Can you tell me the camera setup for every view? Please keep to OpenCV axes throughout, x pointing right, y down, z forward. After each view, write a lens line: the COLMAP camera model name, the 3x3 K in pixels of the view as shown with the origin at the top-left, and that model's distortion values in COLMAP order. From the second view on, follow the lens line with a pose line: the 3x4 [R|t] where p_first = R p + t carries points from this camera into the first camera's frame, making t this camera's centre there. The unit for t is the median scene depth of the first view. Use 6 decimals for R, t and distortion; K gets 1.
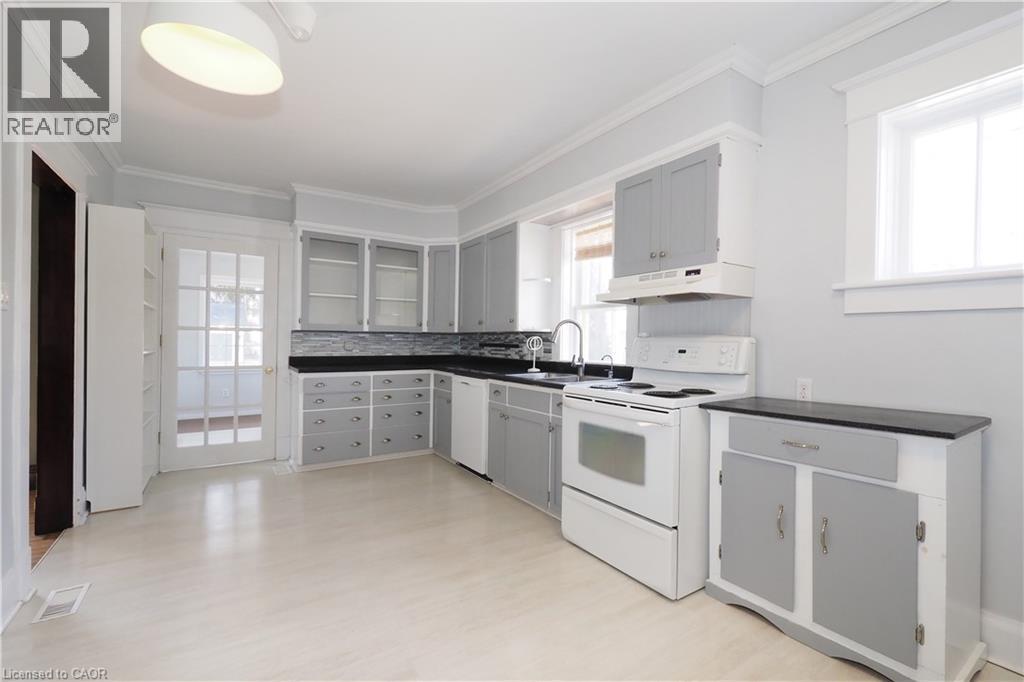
lens RADIAL K [[442.6, 0, 507.1], [0, 442.6, 340.8], [0, 0, 1]] dist [-0.000201, 0.000109]
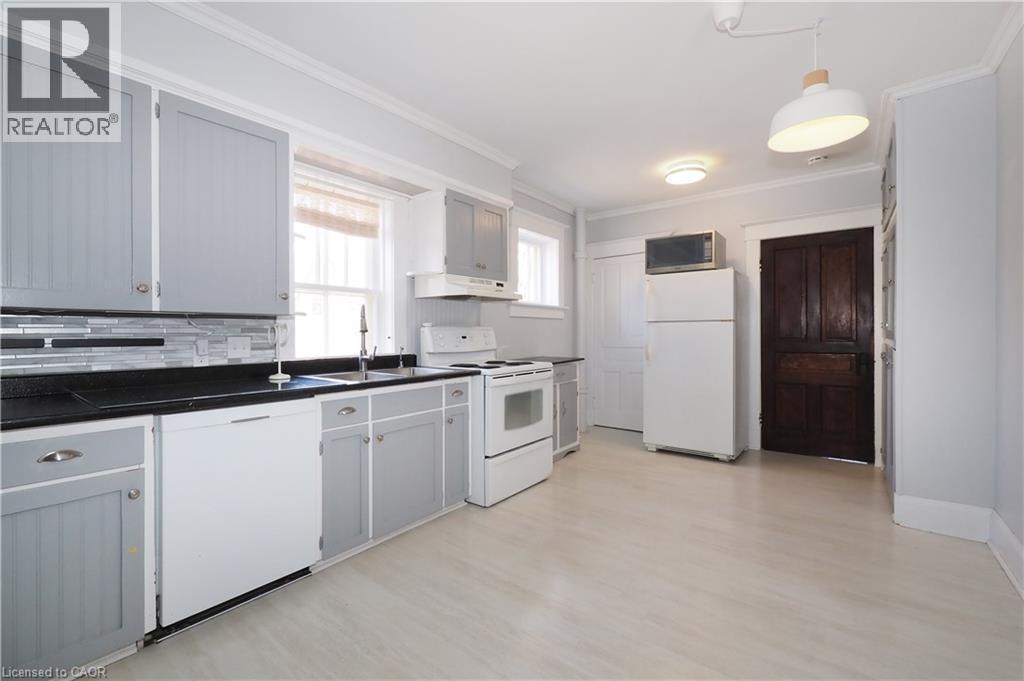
lens RADIAL K [[442.6, 0, 506.4], [0, 442.6, 333.2], [0, 0, 1]] dist [-0.000201, 0.000109]
pose [[-0.324032, -0.007961, 0.946013, -0.835306], [0.006302, 0.999924, 0.010573, -0.001246], [-0.946025, 0.009388, -0.323957, 1.177783]]
